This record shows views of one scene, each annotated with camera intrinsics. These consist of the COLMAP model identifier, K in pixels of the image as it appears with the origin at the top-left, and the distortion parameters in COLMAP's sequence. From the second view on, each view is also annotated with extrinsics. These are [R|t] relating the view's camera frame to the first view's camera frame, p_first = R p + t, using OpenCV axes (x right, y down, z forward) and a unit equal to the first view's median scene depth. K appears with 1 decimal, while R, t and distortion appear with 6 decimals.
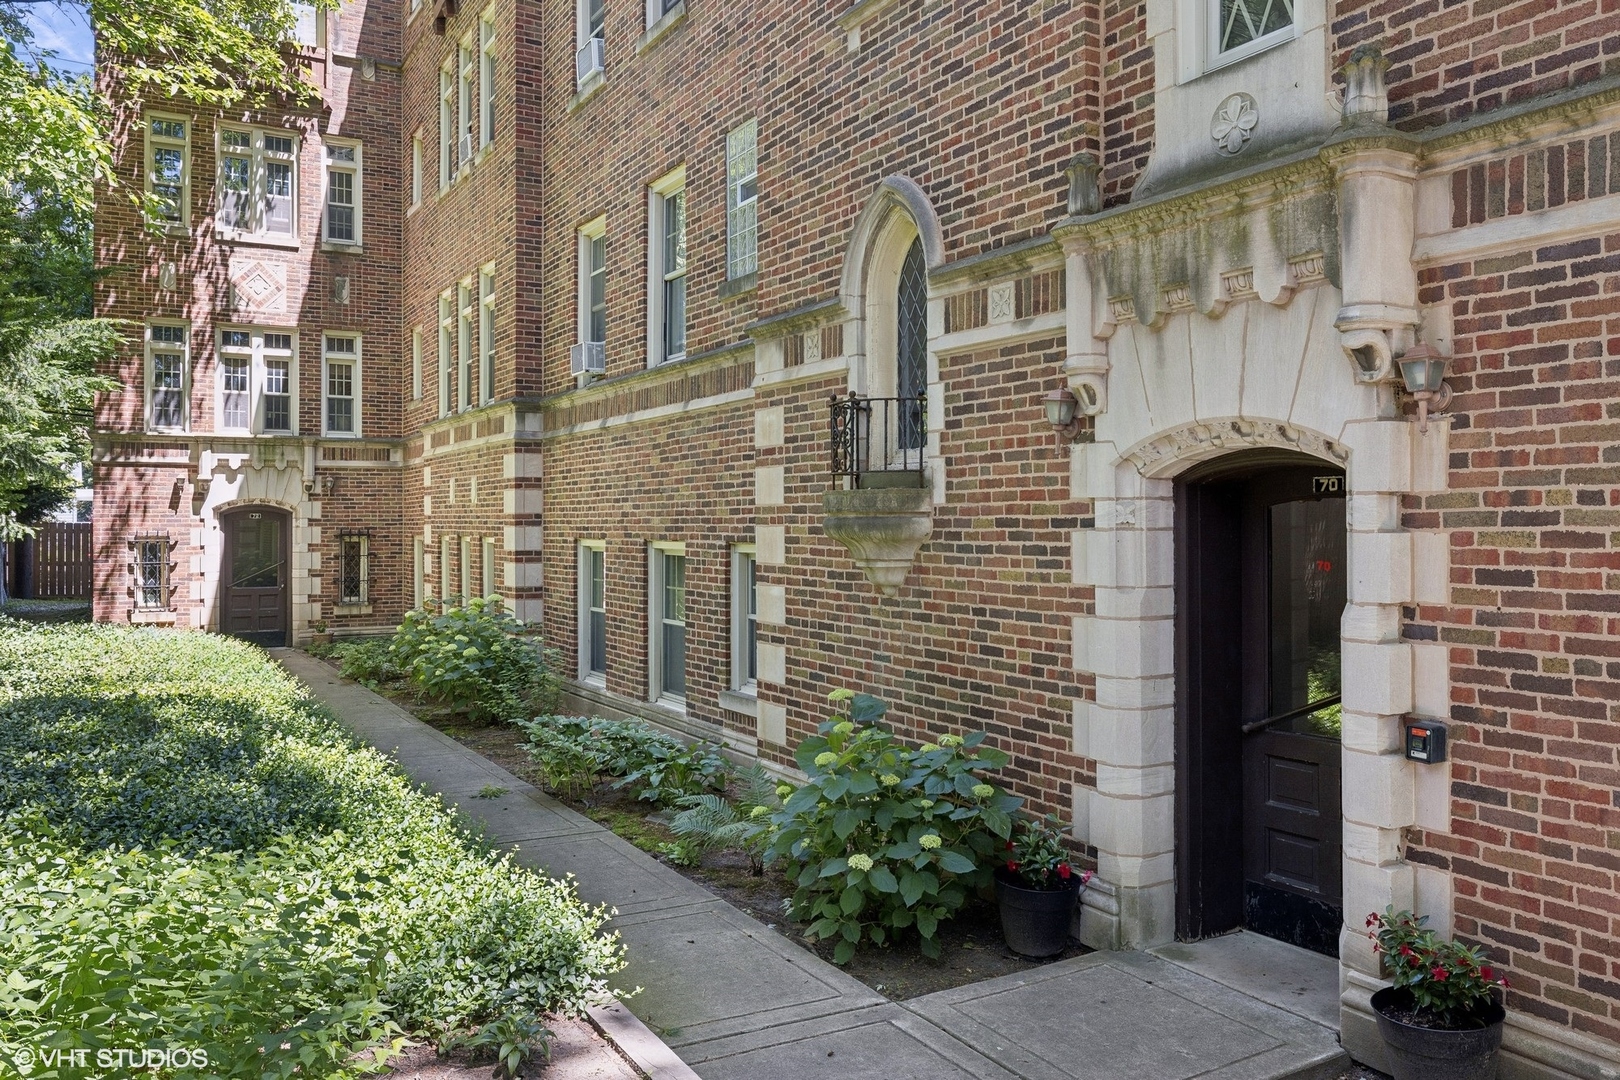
lens RADIAL K [[1227.8, 0, 771.5], [0, 1227.8, 548.0], [0, 0, 1]] dist [0.000278, 0.003993]
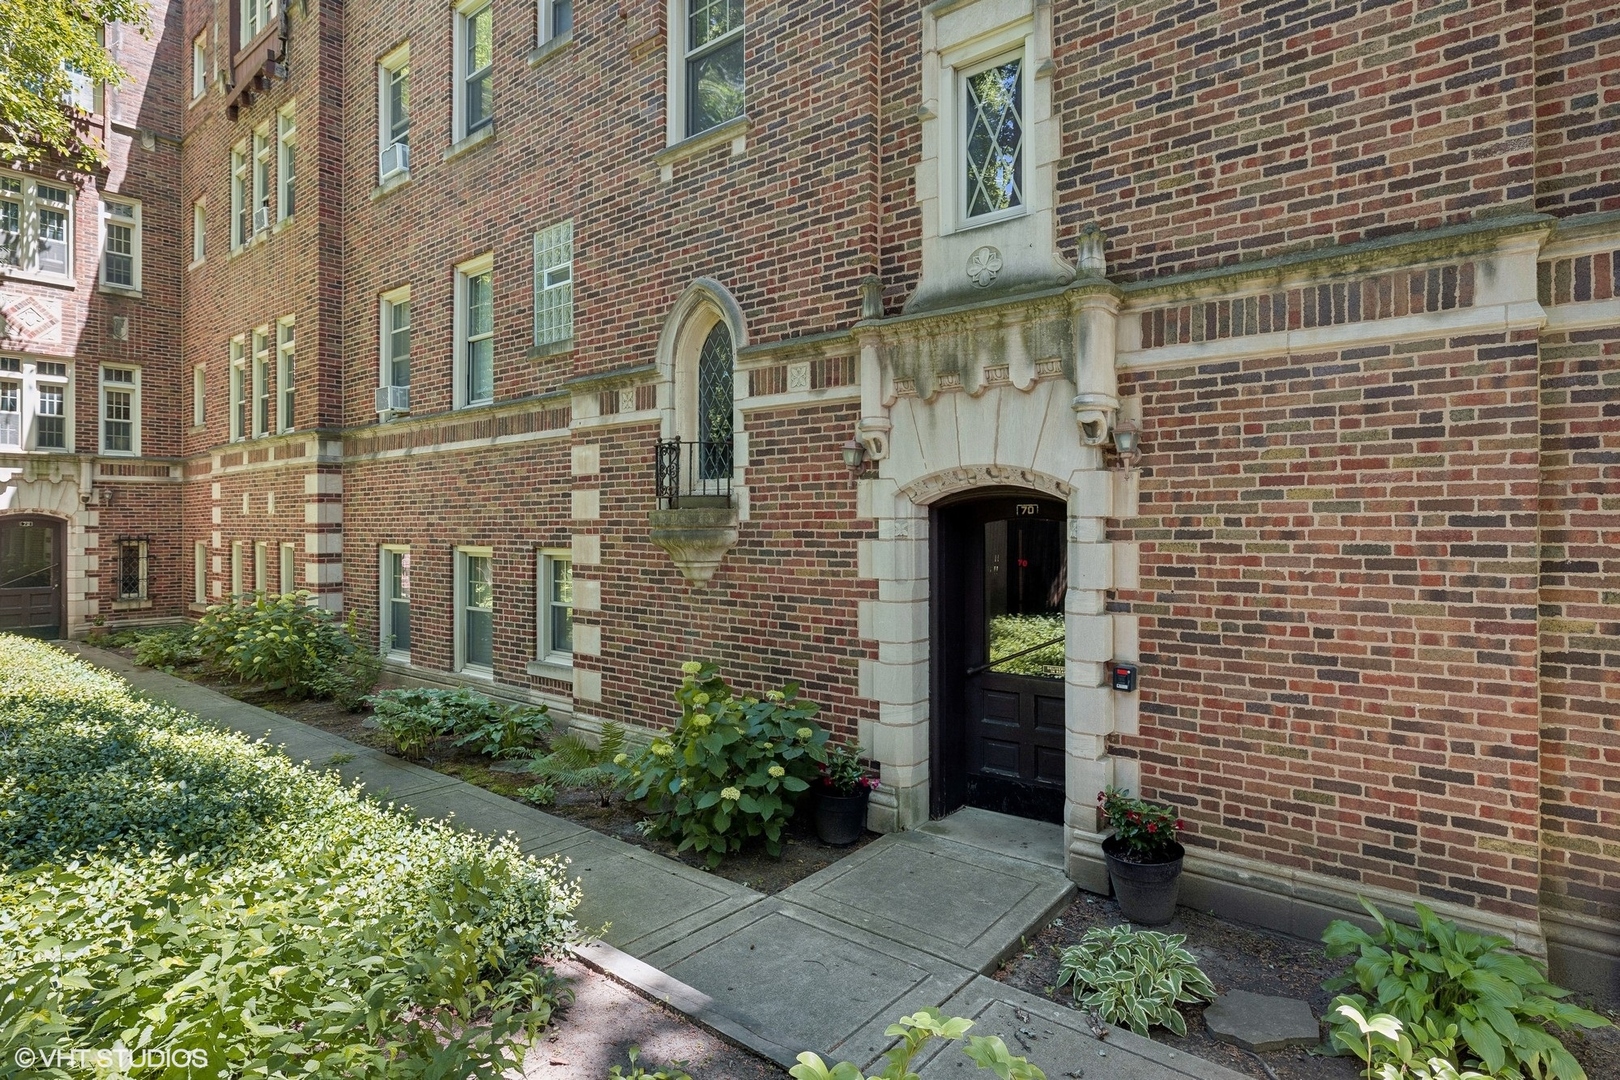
lens RADIAL K [[848.0, 0, 806.5], [0, 848.0, 542.6], [0, 0, 1]] dist [-0.005945, 0.003395]
pose [[0.931484, -0.009054, 0.363668, -0.151258], [0.009367, 0.999956, 0.000902, -0.011811], [-0.363660, 0.002566, 0.931528, 0.097000]]
